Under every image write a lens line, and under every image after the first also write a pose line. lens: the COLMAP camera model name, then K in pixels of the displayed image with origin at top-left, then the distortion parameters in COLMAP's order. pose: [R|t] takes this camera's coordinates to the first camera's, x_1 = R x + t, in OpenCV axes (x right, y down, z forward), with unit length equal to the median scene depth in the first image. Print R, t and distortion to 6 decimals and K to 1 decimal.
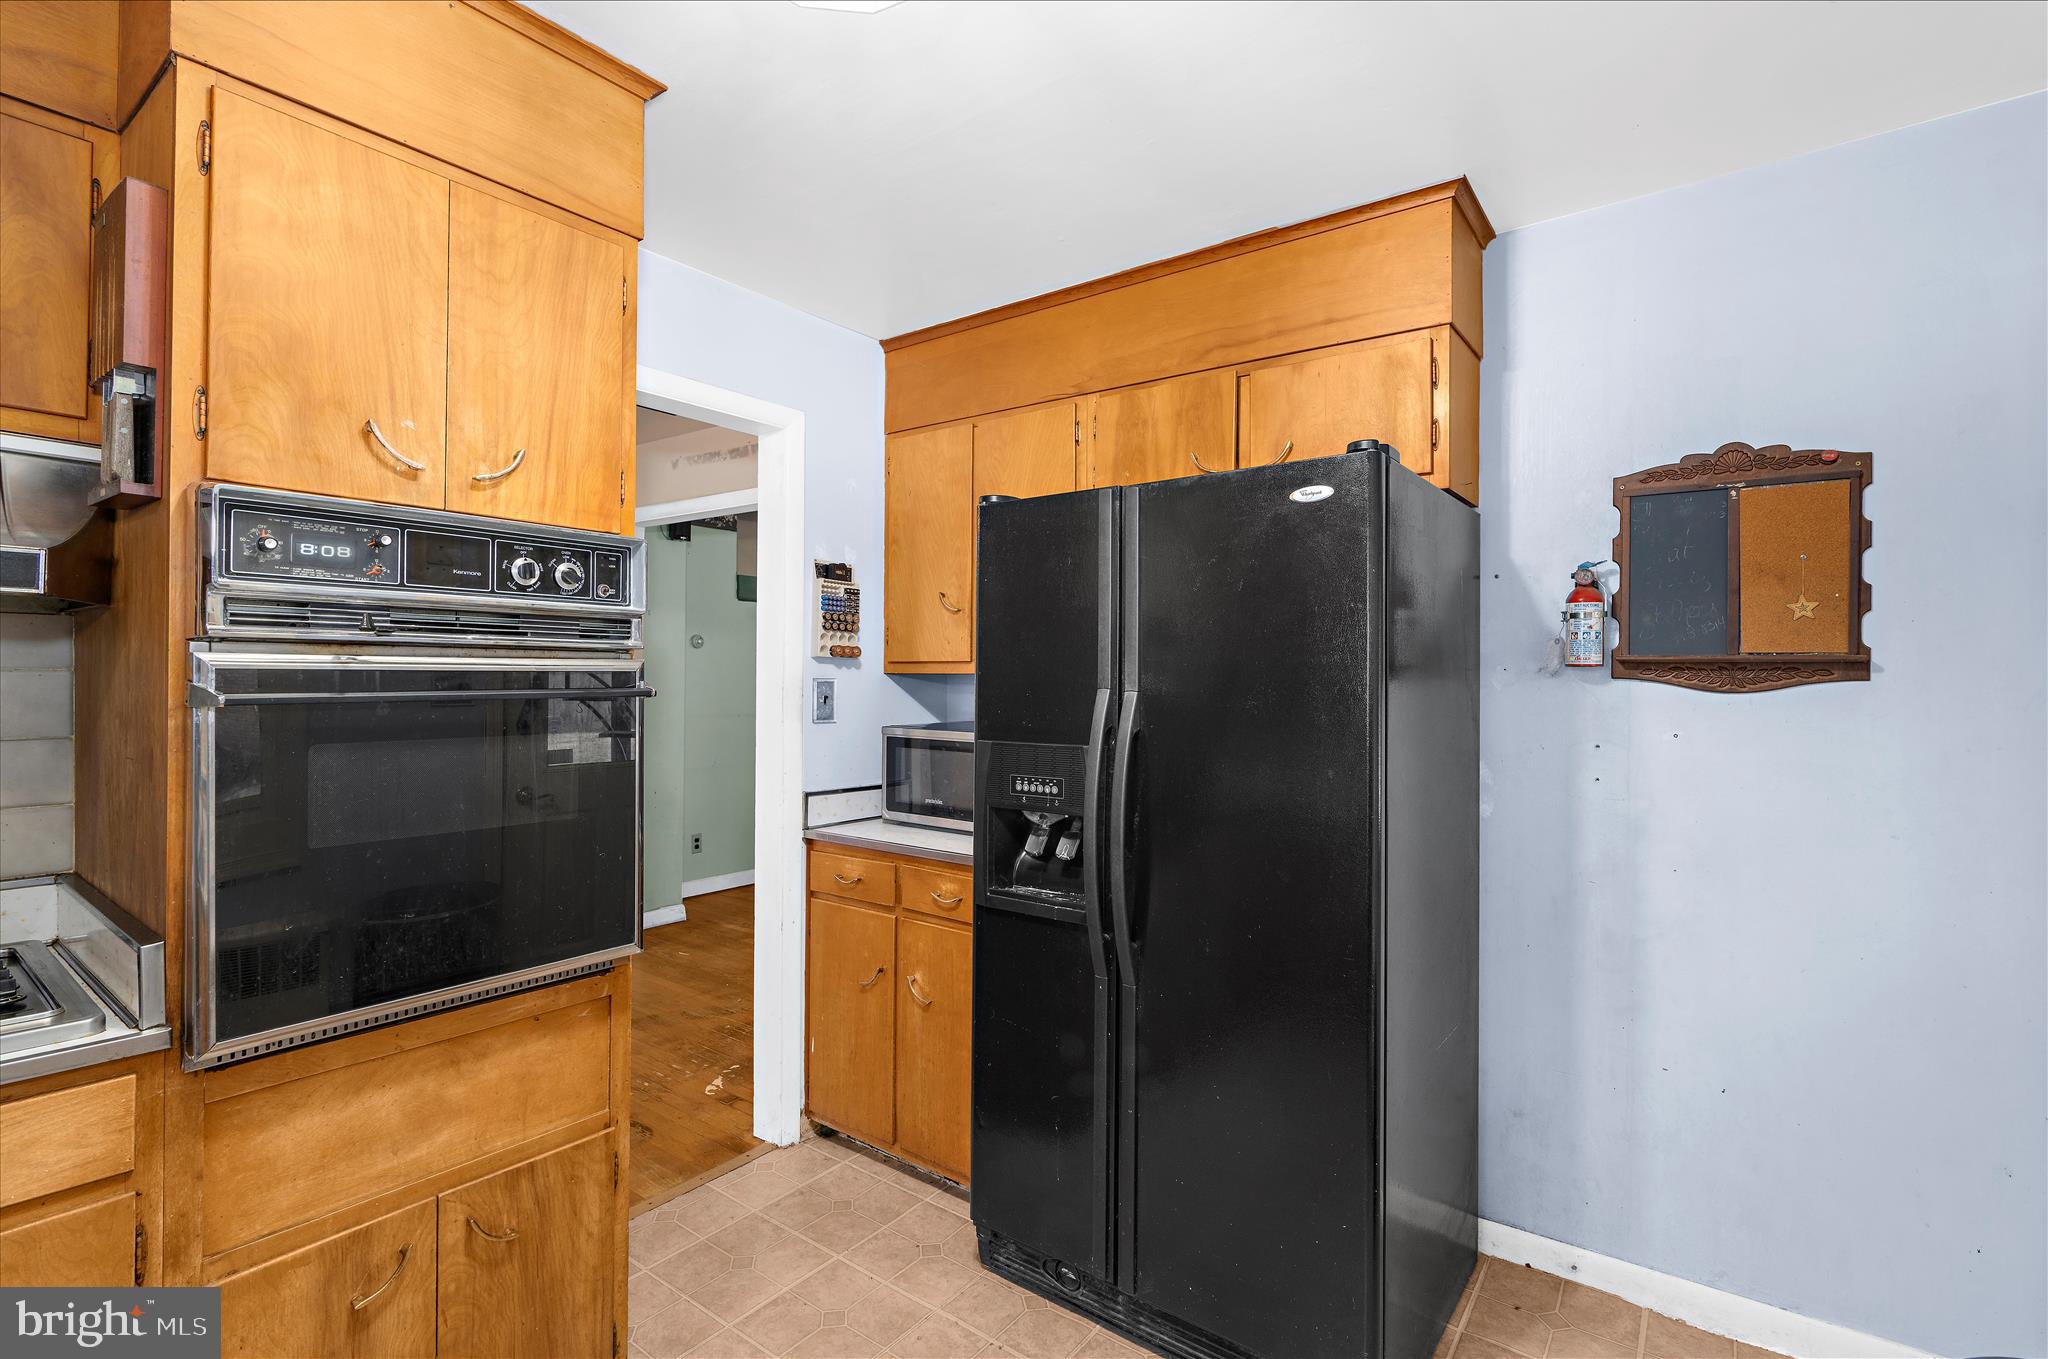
lens RADIAL K [[953.9, 0, 1023.3], [0, 953.9, 676.7], [0, 0, 1]] dist [-0.001876, 0.000003]
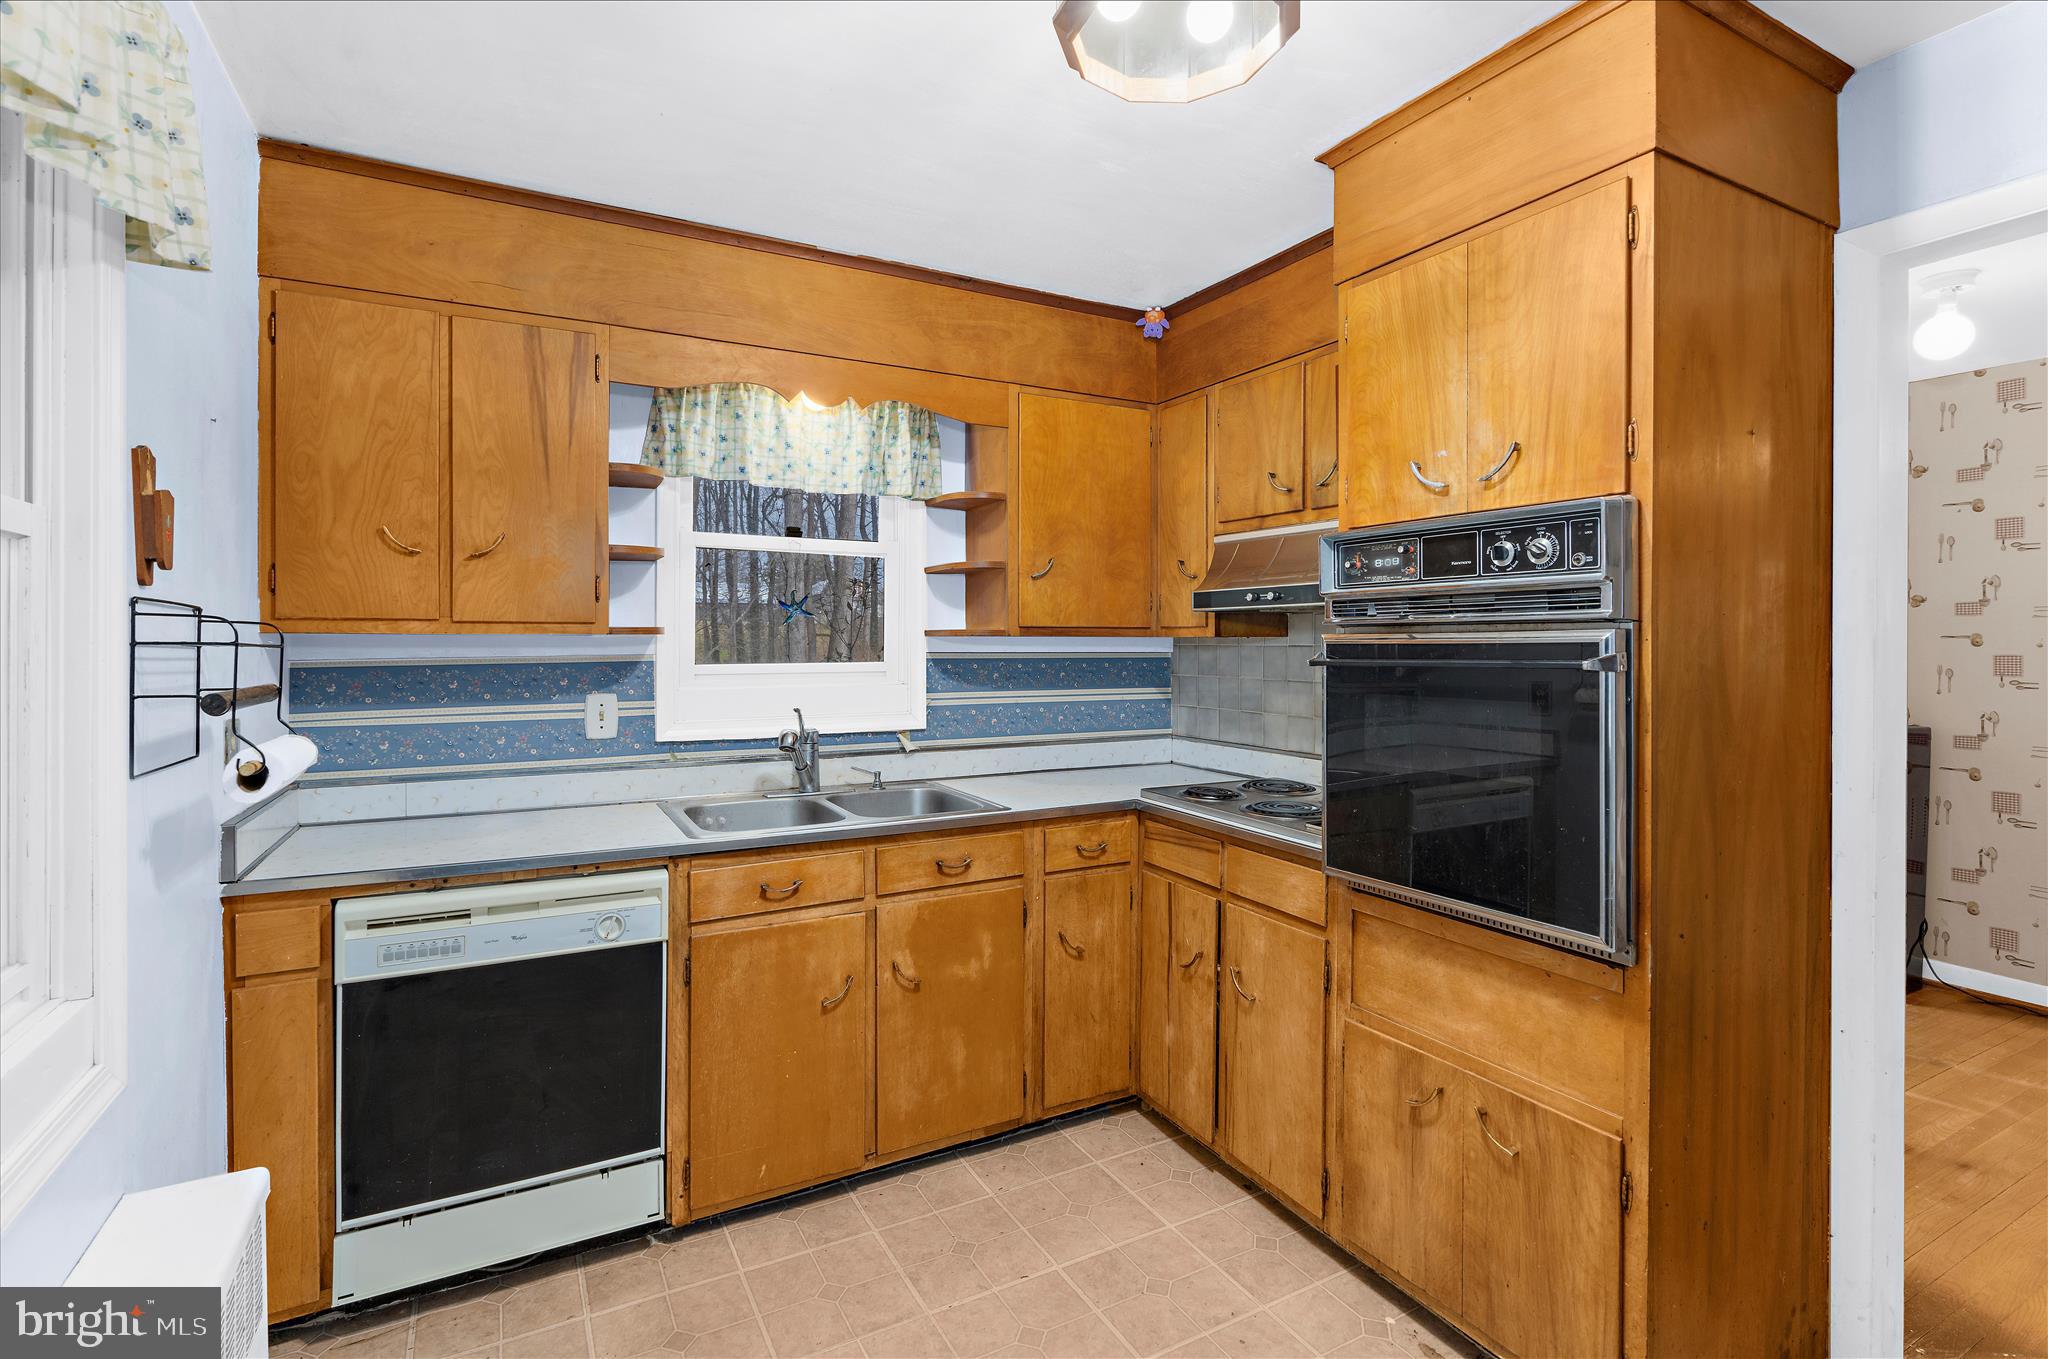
lens RADIAL K [[953.9, 0, 1022.6], [0, 953.9, 659.9], [0, 0, 1]] dist [-0.001876, 0.000003]
pose [[-0.407993, 0.001603, -0.912984, 0.728816], [-0.009448, 0.999937, 0.005978, 0.012219], [0.912936, 0.011065, -0.407952, 0.957571]]
